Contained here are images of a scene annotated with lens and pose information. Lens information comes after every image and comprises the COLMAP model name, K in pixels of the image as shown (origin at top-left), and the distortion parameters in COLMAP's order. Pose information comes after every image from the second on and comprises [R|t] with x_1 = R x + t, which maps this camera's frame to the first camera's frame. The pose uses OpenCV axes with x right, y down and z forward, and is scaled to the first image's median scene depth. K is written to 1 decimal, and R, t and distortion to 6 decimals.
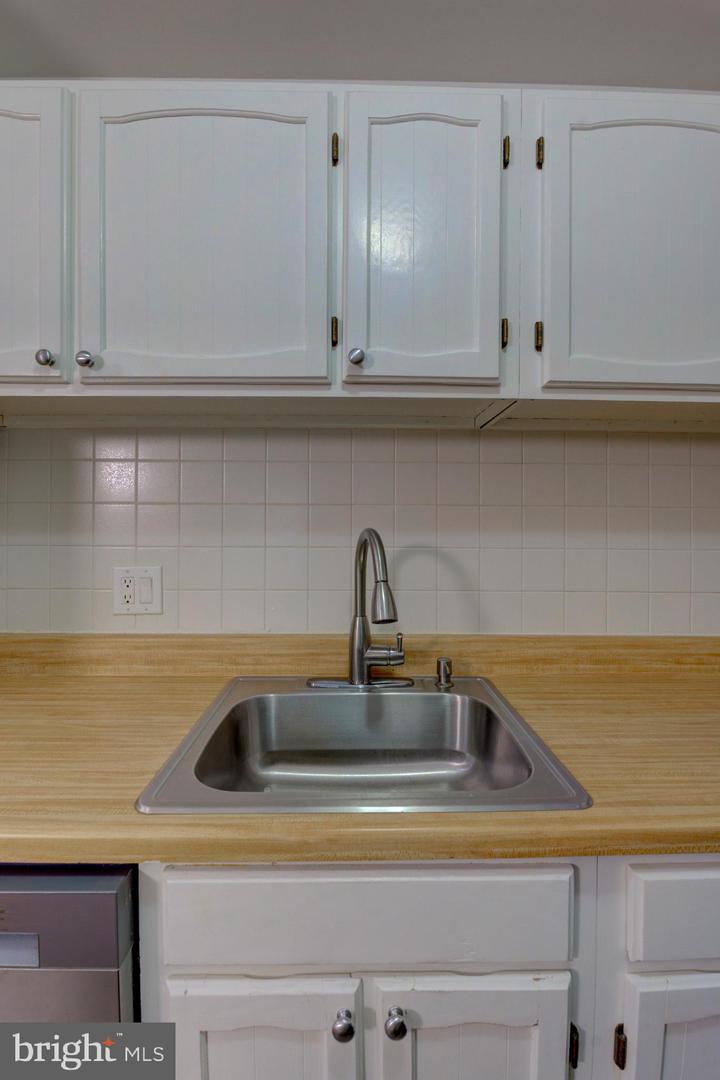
lens RADIAL K [[488.5, 0, 363.1], [0, 488.5, 526.0], [0, 0, 1]] dist [-0.002101, -0.007714]
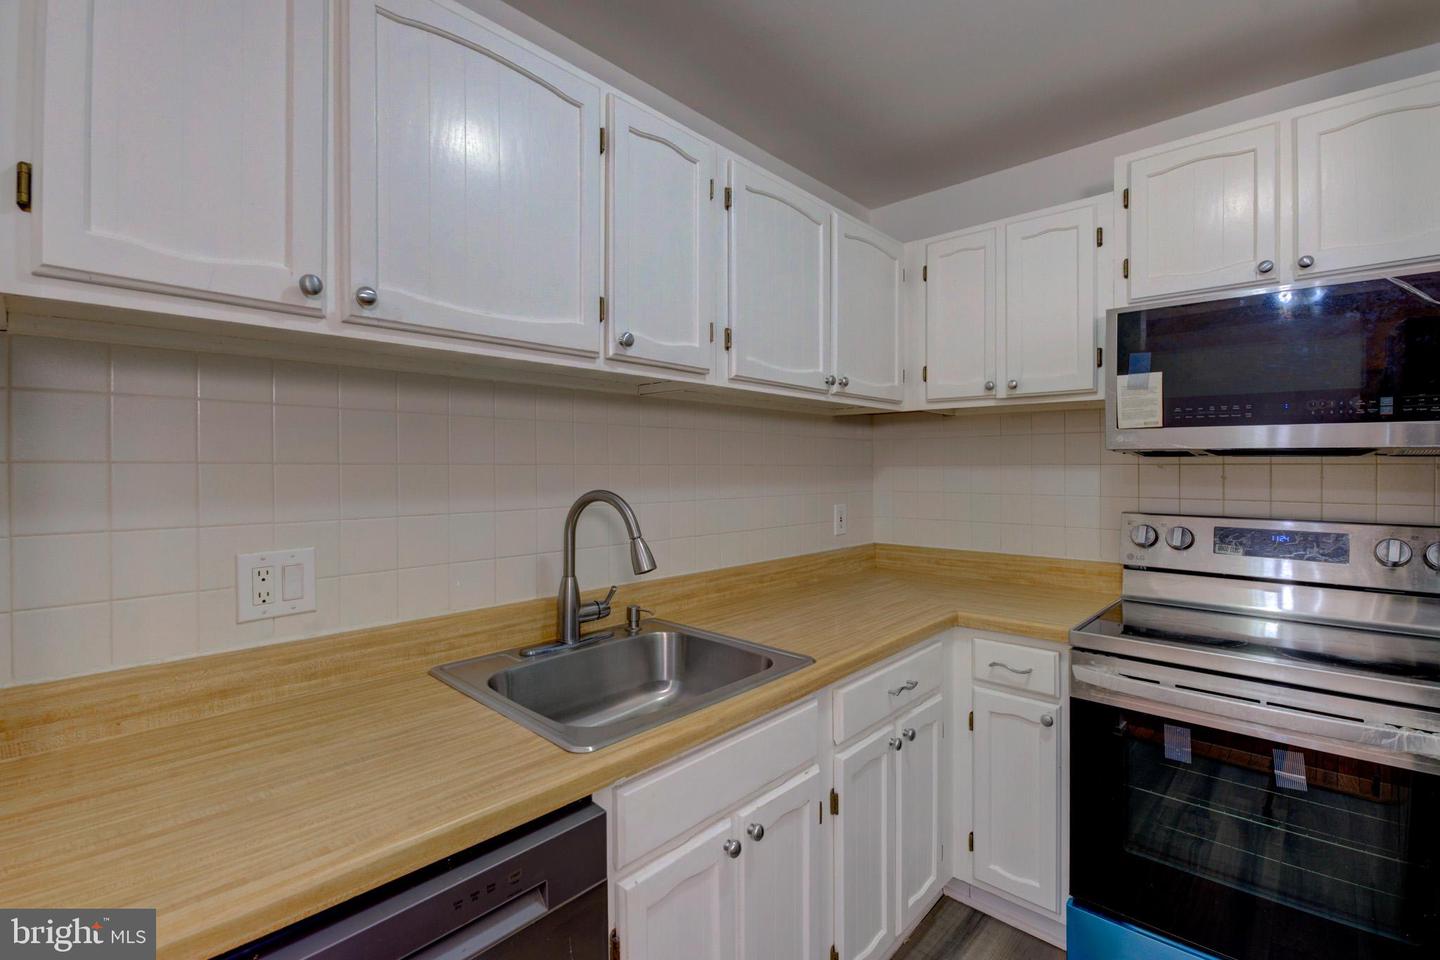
lens RADIAL K [[643.0, 0, 713.6], [0, 643.0, 468.2], [0, 0, 1]] dist [-0.005415, -0.000692]
pose [[0.696991, -0.006850, 0.717047, -0.906597], [0.006625, 0.999973, 0.003112, -0.050489], [-0.717049, 0.002581, 0.697018, -0.171124]]
